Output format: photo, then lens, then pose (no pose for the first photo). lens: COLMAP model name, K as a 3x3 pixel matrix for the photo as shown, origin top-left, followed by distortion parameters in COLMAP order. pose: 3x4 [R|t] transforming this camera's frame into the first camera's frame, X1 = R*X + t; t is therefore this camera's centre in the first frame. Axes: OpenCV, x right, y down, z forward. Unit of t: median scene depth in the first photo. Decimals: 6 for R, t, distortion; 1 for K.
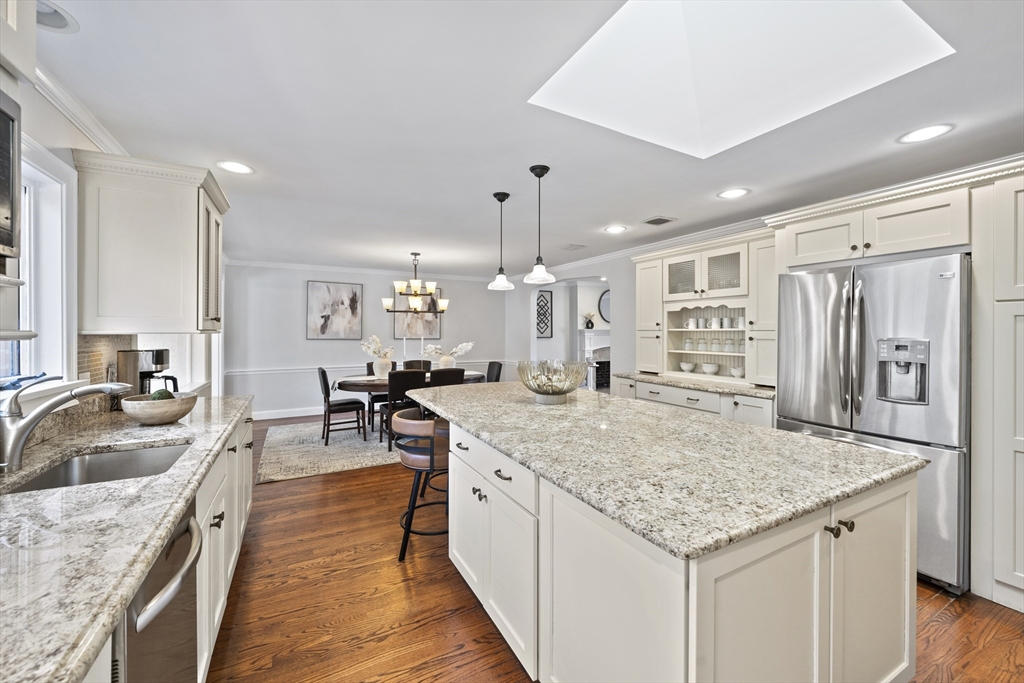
lens RADIAL K [[402.7, 0, 511.5], [0, 402.7, 325.9], [0, 0, 1]] dist [-0.001556, -0.001066]
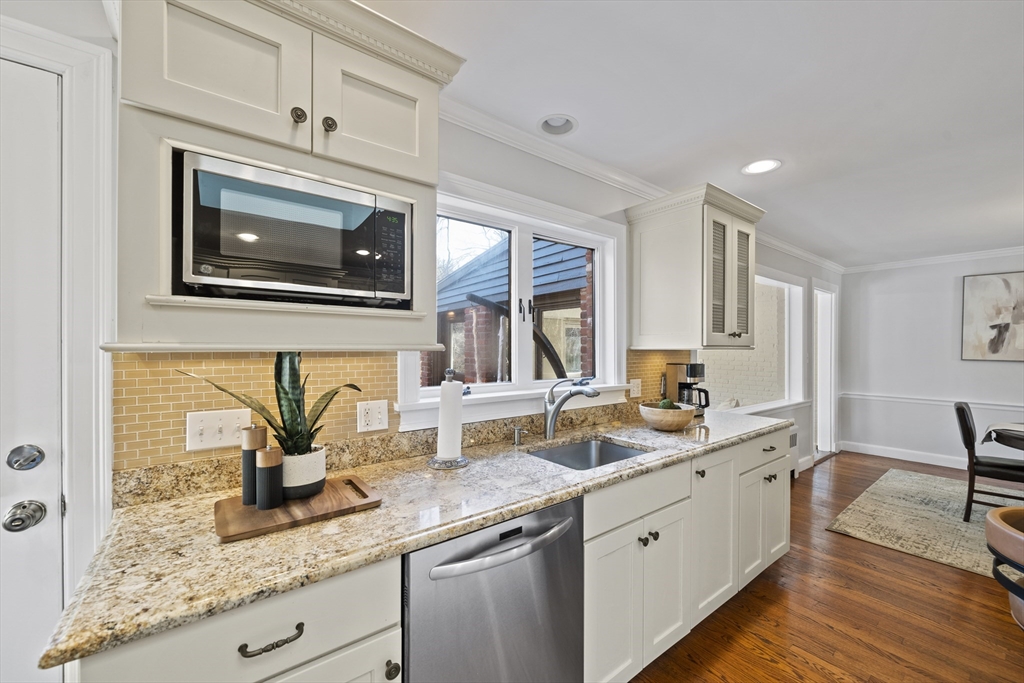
lens RADIAL K [[402.7, 0, 519.8], [0, 402.7, 345.8], [0, 0, 1]] dist [-0.001556, -0.001066]
pose [[0.175162, -0.003078, -0.984535, 0.077528], [0.009490, 0.999954, -0.001438, 0.004116], [0.984494, -0.009091, 0.175183, 0.211286]]
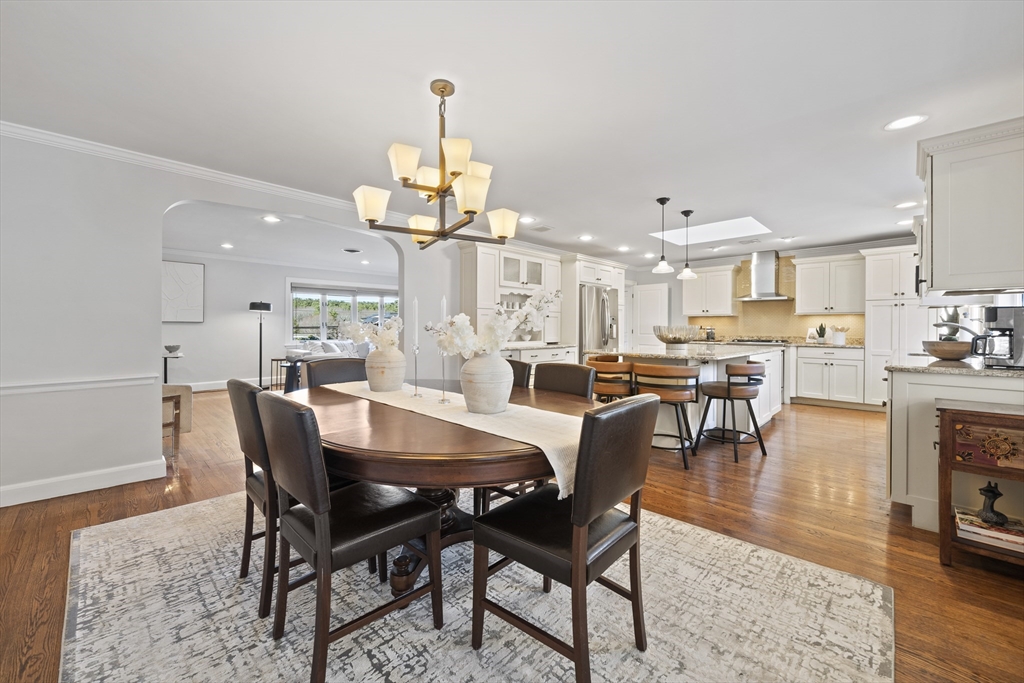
lens RADIAL K [[402.7, 0, 518.1], [0, 402.7, 325.3], [0, 0, 1]] dist [-0.001556, -0.001066]
pose [[-0.306365, 0.003484, 0.951908, -0.908092], [-0.014421, 0.999862, -0.008301, 0.078264], [-0.951805, -0.016271, -0.306272, 1.497281]]
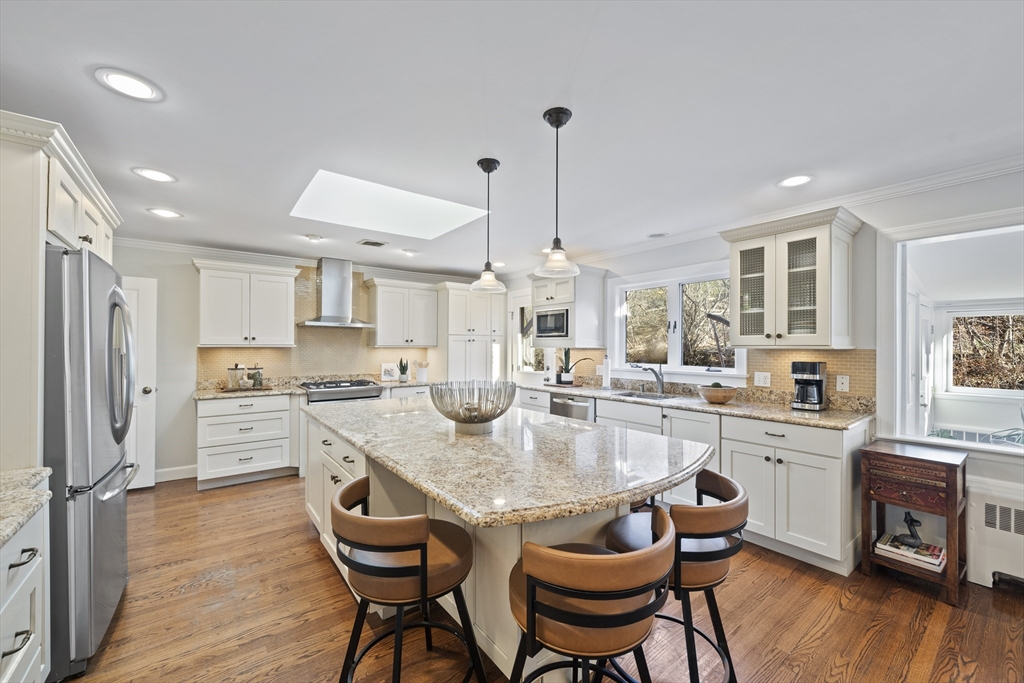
lens RADIAL K [[402.7, 0, 508.4], [0, 402.7, 346.0], [0, 0, 1]] dist [-0.001556, -0.001066]
pose [[-0.988552, -0.002335, -0.150861, 0.107308], [-0.000100, 0.999890, -0.014821, 0.018357], [0.150879, -0.014636, -0.988444, 1.284250]]
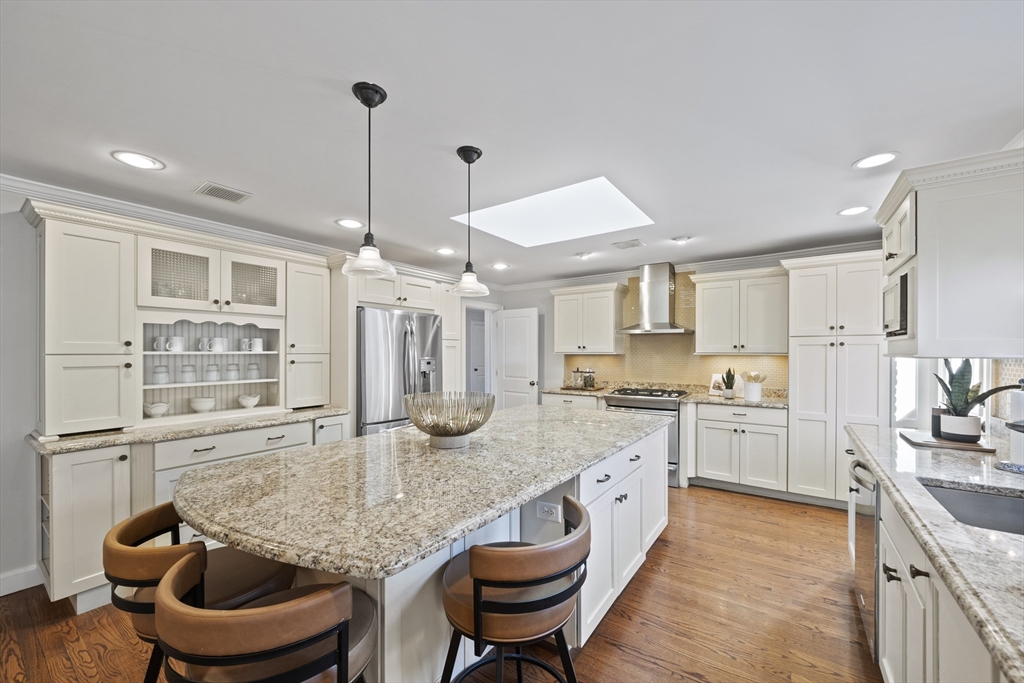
lens RADIAL K [[402.7, 0, 516.1], [0, 402.7, 350.5], [0, 0, 1]] dist [-0.001556, -0.001066]
pose [[-0.453024, 0.004187, 0.891489, -0.469222], [-0.009989, 0.999902, -0.009772, 0.007199], [-0.891443, -0.013333, -0.452938, 0.873156]]
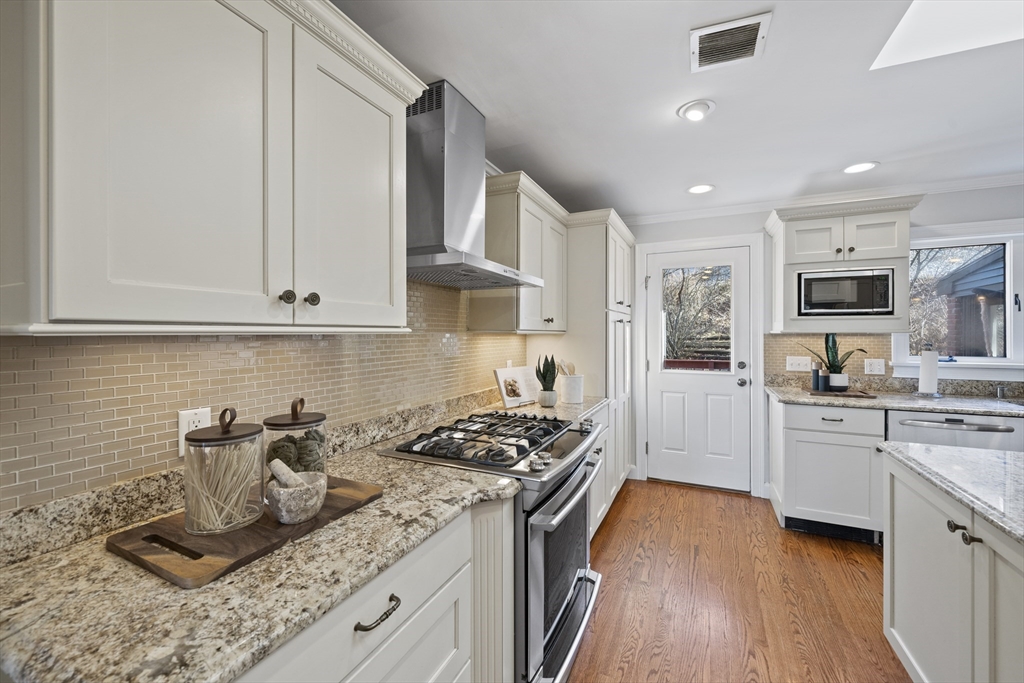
lens RADIAL K [[402.7, 0, 517.5], [0, 402.7, 335.2], [0, 0, 1]] dist [-0.001556, -0.001066]
pose [[-0.798516, 0.005492, -0.601948, 0.704787], [0.009665, 0.999946, -0.003698, 0.007260], [0.601895, -0.008770, -0.798527, 0.348856]]
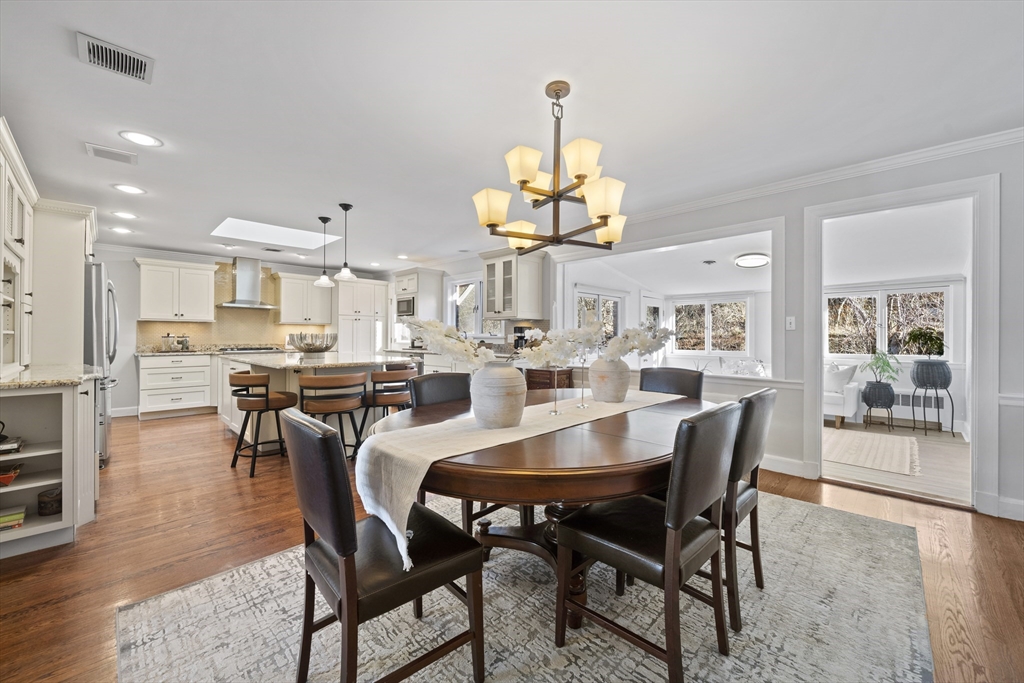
lens RADIAL K [[402.7, 0, 514.4], [0, 402.7, 335.4], [0, 0, 1]] dist [-0.001556, -0.001066]
pose [[-0.955338, -0.001905, -0.295509, -0.136172], [0.002750, 0.999879, -0.015336, 0.089273], [0.295502, -0.015464, -0.955217, 1.952277]]
